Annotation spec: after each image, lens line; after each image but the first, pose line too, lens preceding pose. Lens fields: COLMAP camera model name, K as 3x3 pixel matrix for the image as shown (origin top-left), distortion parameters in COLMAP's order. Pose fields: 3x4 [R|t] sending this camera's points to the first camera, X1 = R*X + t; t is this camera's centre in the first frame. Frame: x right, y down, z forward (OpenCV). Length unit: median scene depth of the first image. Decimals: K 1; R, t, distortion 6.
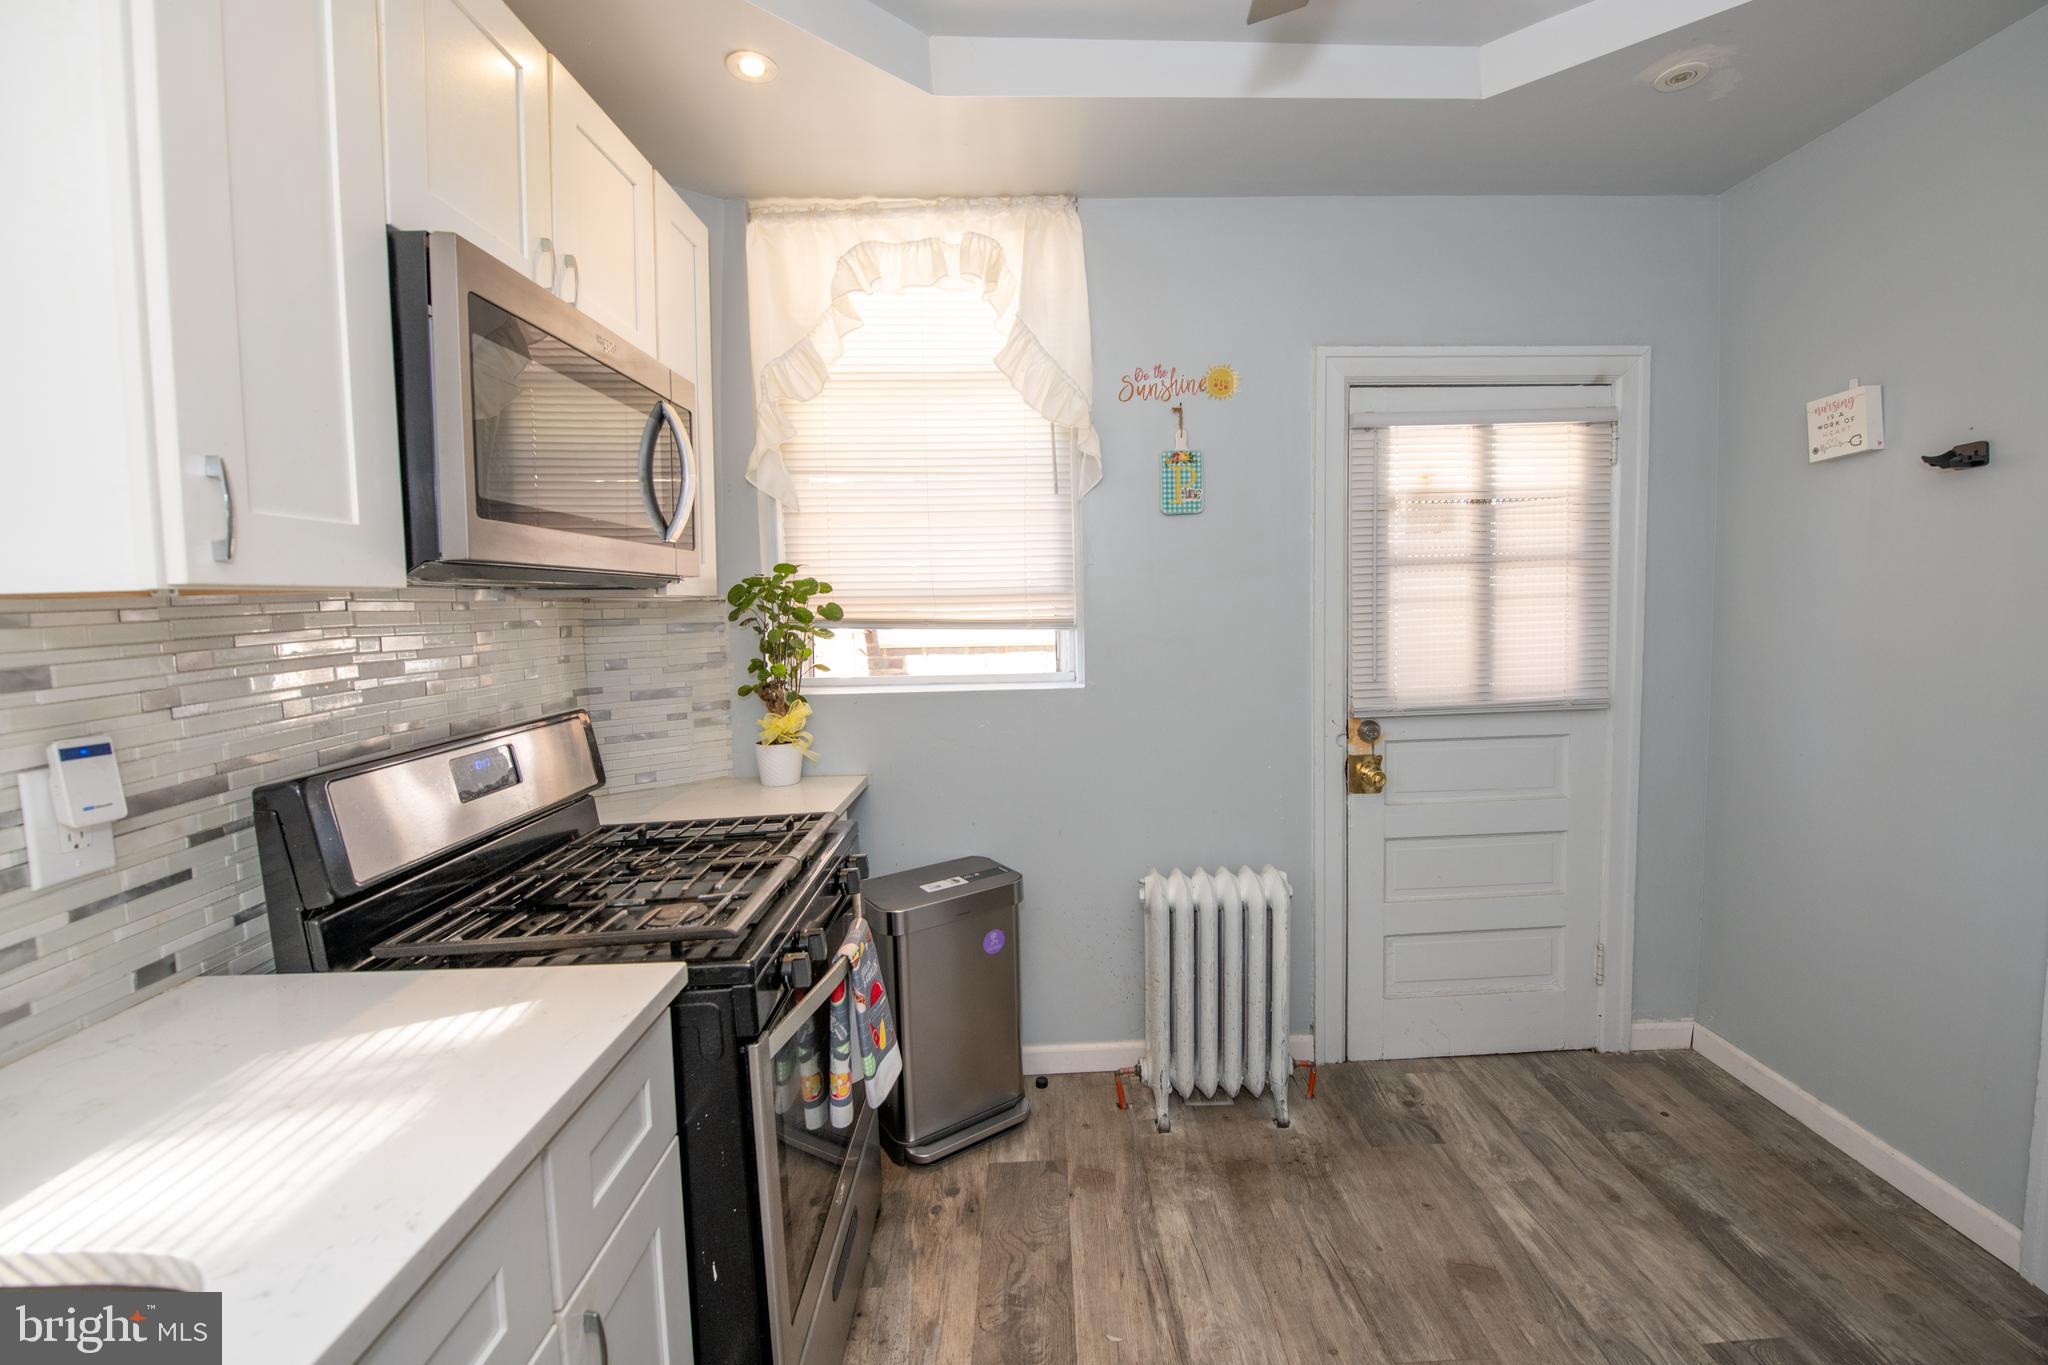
lens RADIAL K [[855.6, 0, 1073.5], [0, 855.6, 657.2], [0, 0, 1]] dist [-0.016977, -0.000071]
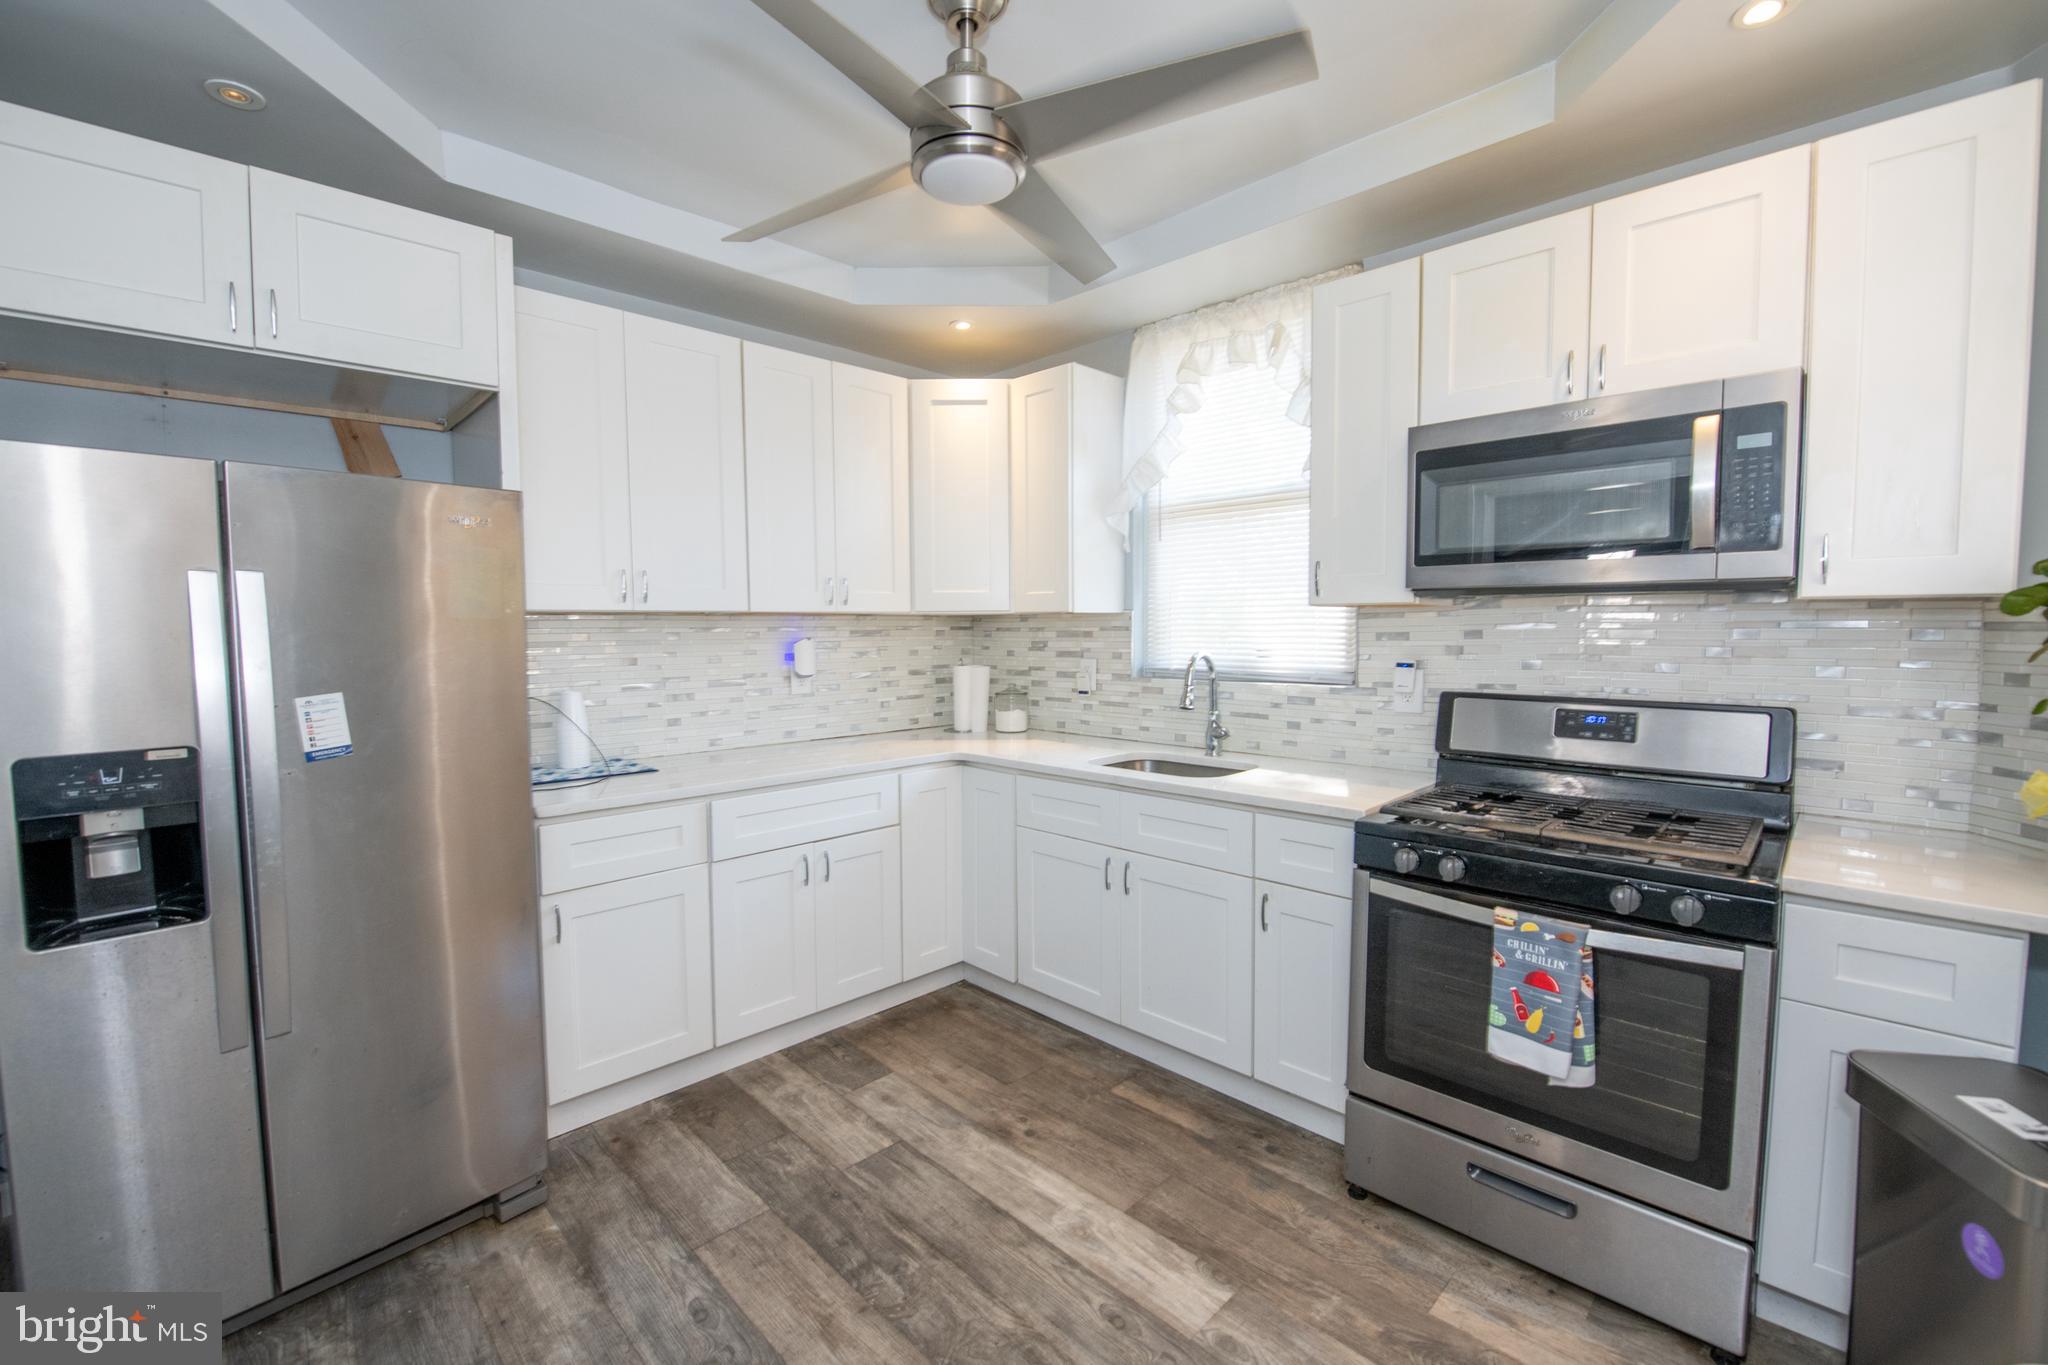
lens RADIAL K [[841.2, 0, 1017.4], [0, 841.2, 679.0], [0, 0, 1]] dist [-0.013408, -0.003132]
pose [[-0.744086, 0.068270, -0.664587, 0.707548], [-0.022524, 0.991636, 0.127085, -0.072622], [0.667704, 0.109531, -0.736325, 1.004263]]
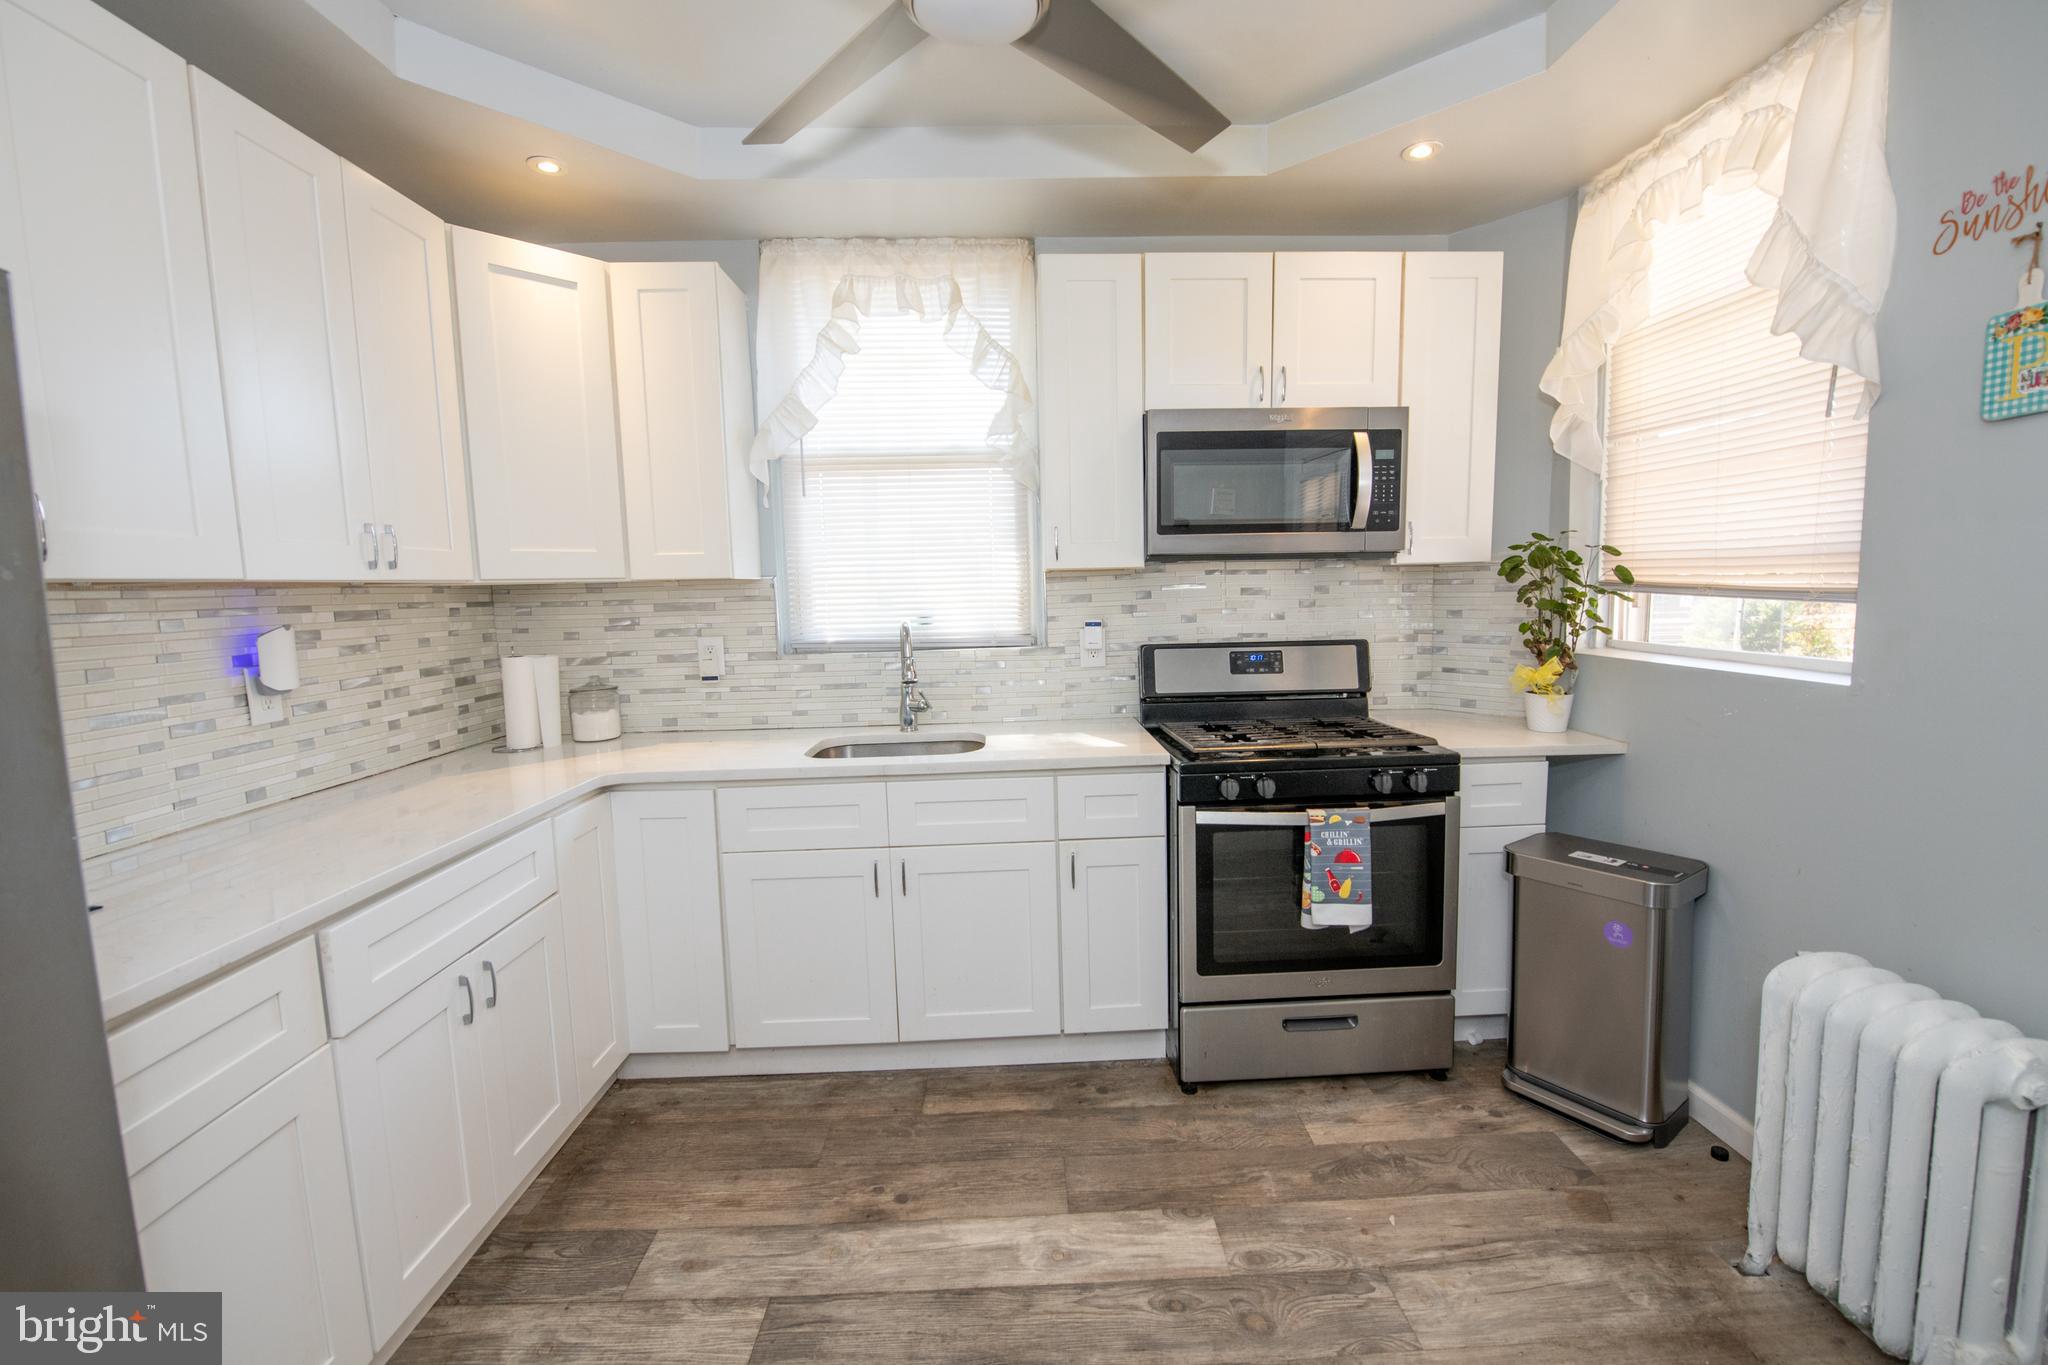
lens RADIAL K [[855.5, 0, 1025.4], [0, 855.5, 680.4], [0, 0, 1]] dist [-0.016455, -0.000772]
pose [[-0.020684, 0.132045, -0.991028, 0.858788], [-0.043639, 0.990176, 0.132842, -0.037908], [0.998833, 0.045995, -0.014719, 0.381825]]
